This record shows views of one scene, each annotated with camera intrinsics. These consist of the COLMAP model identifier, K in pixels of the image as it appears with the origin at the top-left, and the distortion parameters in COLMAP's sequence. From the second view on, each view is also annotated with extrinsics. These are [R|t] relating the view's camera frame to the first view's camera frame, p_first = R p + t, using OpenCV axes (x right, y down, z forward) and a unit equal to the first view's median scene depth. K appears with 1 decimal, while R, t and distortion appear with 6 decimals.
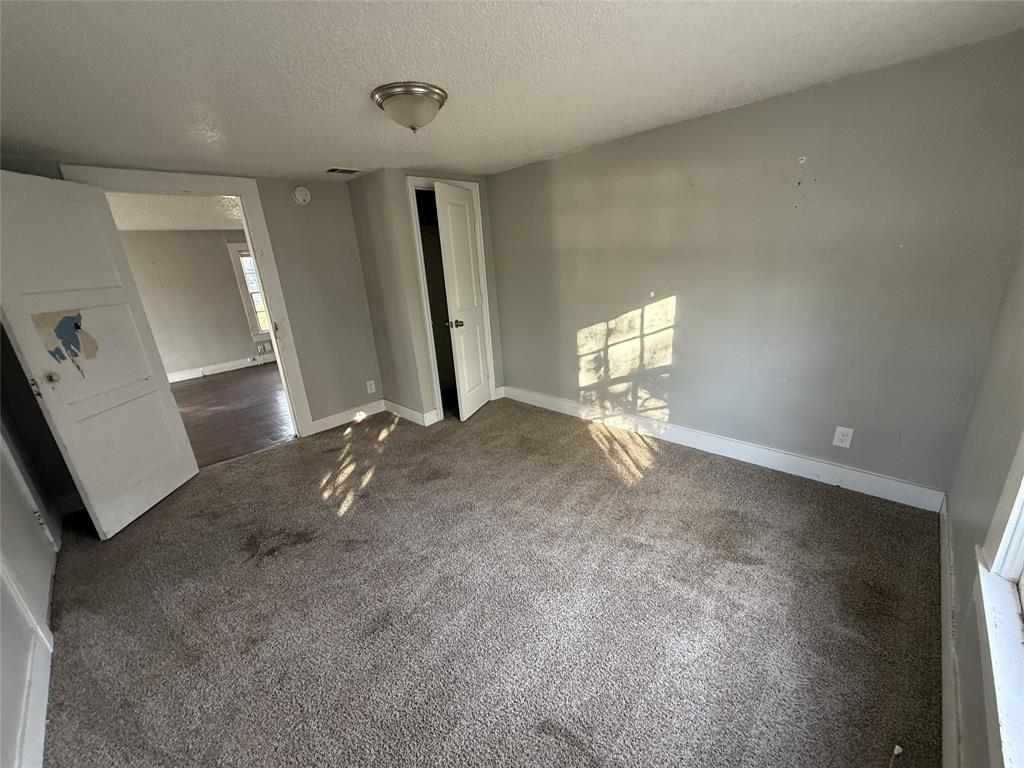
lens RADIAL K [[405.3, 0, 511.7], [0, 405.3, 386.7], [0, 0, 1]] dist [-0.002569, 0.000216]
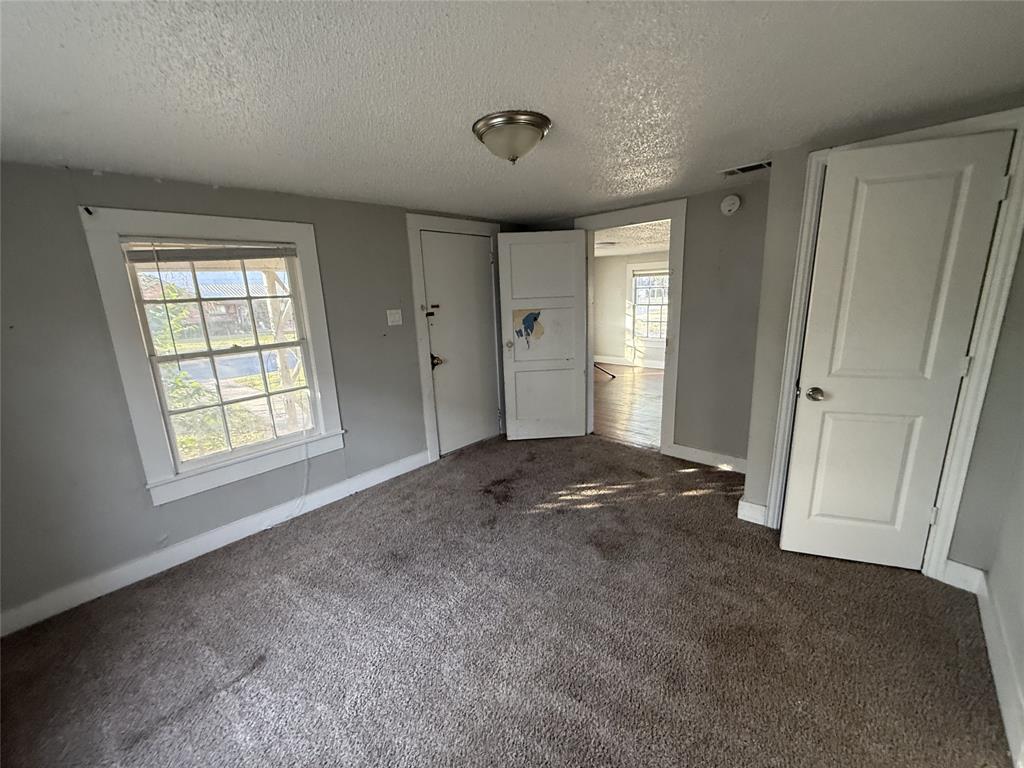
lens RADIAL K [[405.3, 0, 506.5], [0, 405.3, 385.9], [0, 0, 1]] dist [-0.002569, 0.000216]
pose [[0.018244, 0.282030, -0.959232, 0.457809], [-0.268148, 0.925625, 0.267049, -0.227860], [0.963205, 0.252344, 0.092513, 0.586725]]
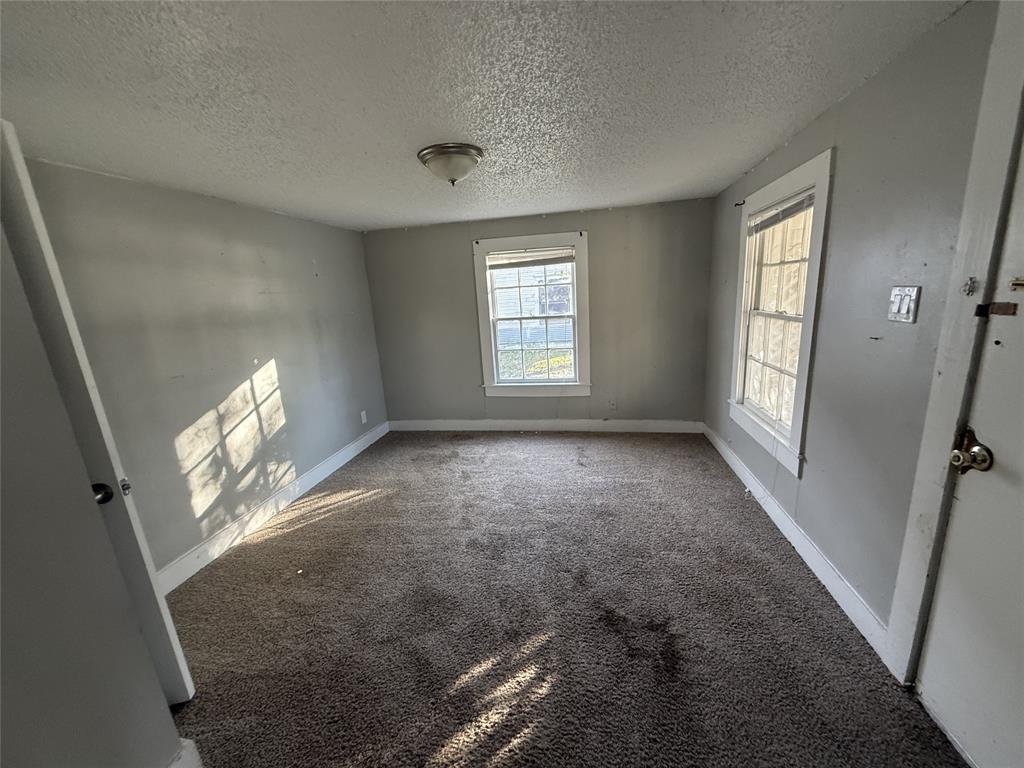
lens RADIAL K [[405.3, 0, 505.6], [0, 405.3, 388.3], [0, 0, 1]] dist [-0.002569, 0.000216]
pose [[-0.537401, -0.094207, 0.838048, -0.746287], [0.357188, 0.874778, 0.327384, -0.260677], [-0.763948, 0.475277, -0.436457, 0.942473]]
